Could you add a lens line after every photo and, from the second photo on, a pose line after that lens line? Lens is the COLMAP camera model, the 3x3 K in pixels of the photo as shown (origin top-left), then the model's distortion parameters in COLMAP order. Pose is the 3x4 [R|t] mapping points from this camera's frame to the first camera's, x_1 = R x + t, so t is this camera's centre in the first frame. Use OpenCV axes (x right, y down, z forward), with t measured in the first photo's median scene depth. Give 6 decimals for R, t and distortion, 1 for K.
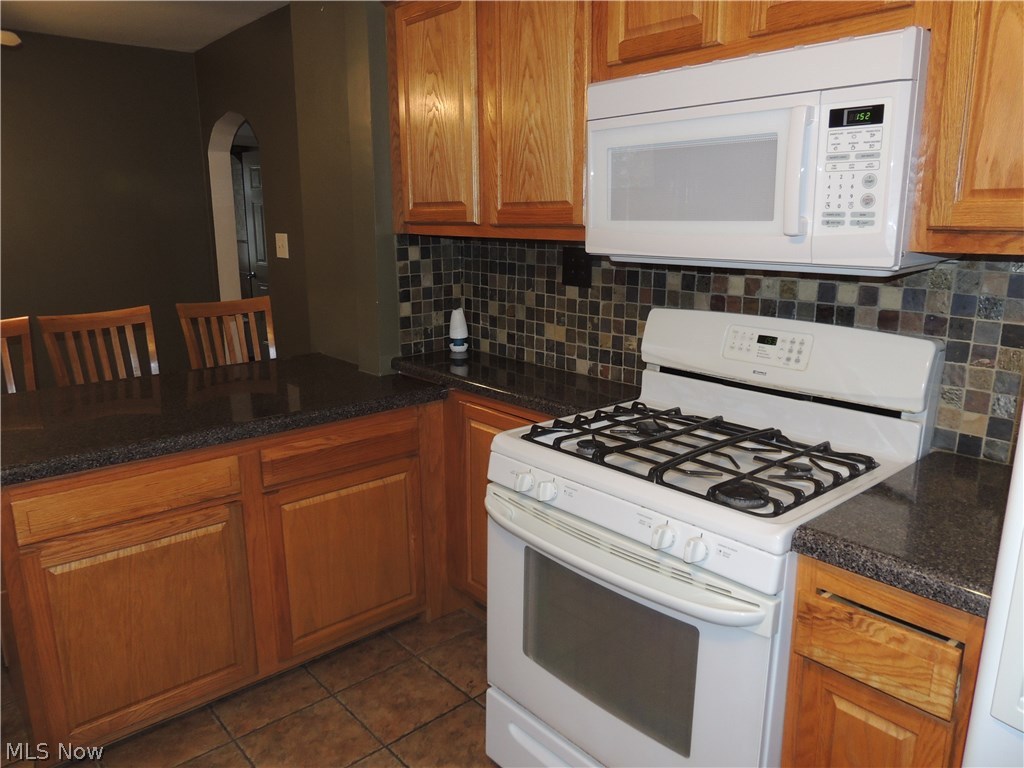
lens RADIAL K [[731.0, 0, 515.8], [0, 731.0, 388.7], [0, 0, 1]] dist [-0.020914, -0.000856]
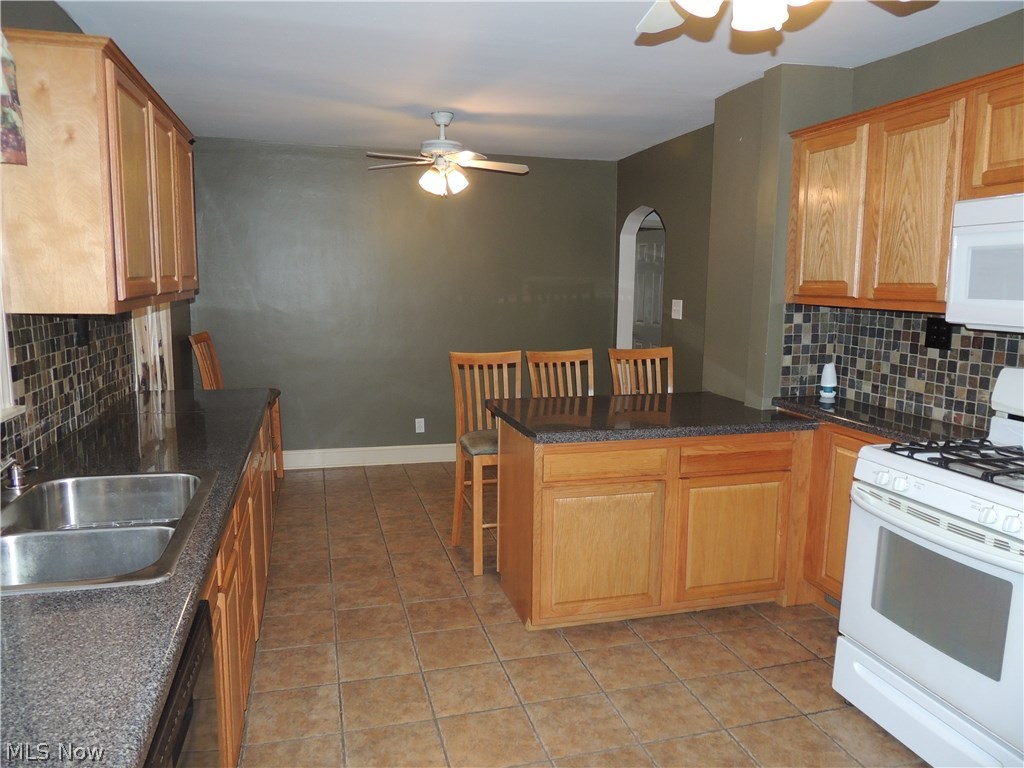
lens RADIAL K [[731.0, 0, 515.8], [0, 731.0, 388.7], [0, 0, 1]] dist [-0.020914, -0.000856]
pose [[0.897455, 0.074039, -0.434848, -0.019559], [-0.111595, 0.991853, -0.061436, 0.086255], [0.426756, 0.103662, 0.898406, -0.423500]]
